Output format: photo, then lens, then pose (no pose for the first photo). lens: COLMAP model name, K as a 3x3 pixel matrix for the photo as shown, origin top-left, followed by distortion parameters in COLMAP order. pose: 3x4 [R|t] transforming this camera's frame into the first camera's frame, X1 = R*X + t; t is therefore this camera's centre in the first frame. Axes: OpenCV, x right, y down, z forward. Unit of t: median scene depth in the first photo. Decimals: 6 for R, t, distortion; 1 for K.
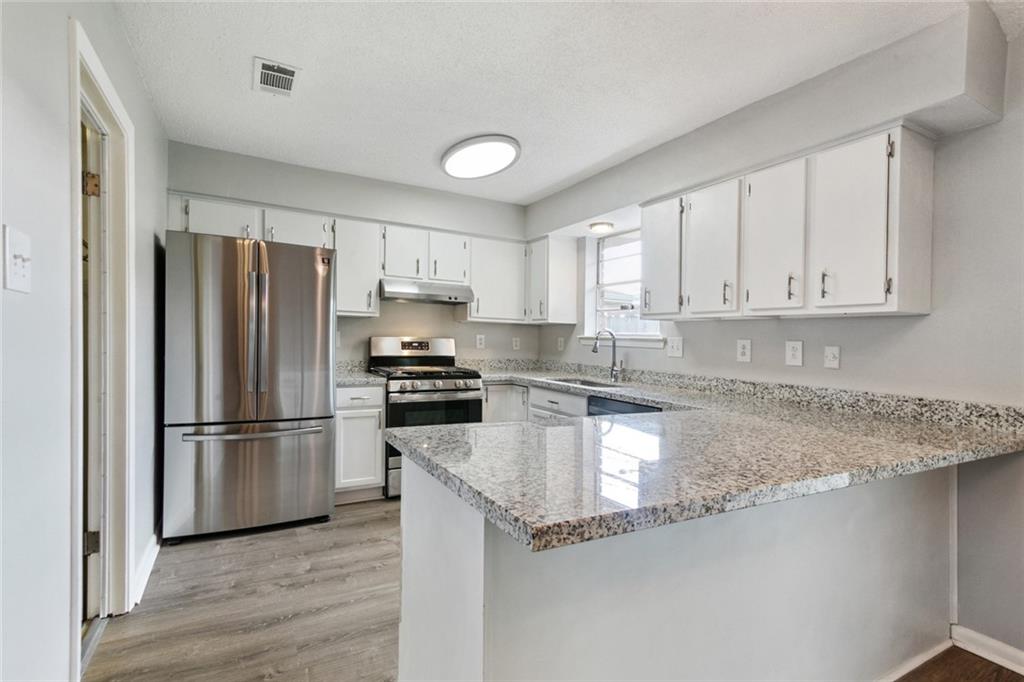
lens RADIAL K [[503.9, 0, 503.8], [0, 503.9, 334.5], [0, 0, 1]] dist [0.005050, 0.000891]
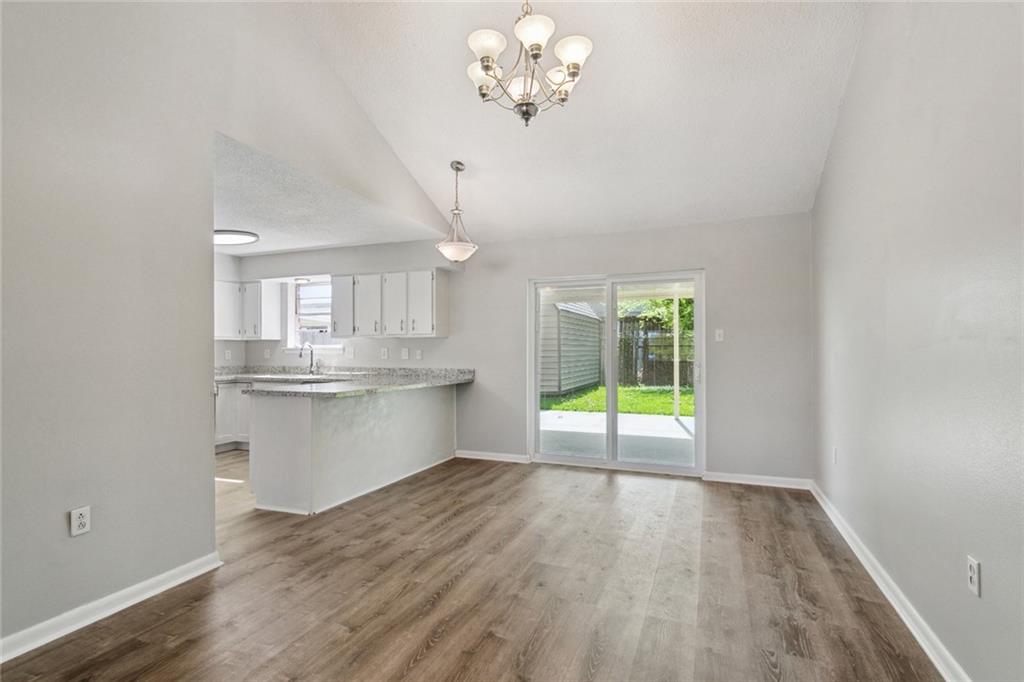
lens RADIAL K [[503.9, 0, 508.7], [0, 503.9, 338.9], [0, 0, 1]] dist [0.005050, 0.000891]
pose [[0.775797, -0.010881, 0.630889, -0.433520], [0.017486, 0.999838, -0.004259, -0.009573], [-0.630741, 0.014335, 0.775861, -0.929176]]
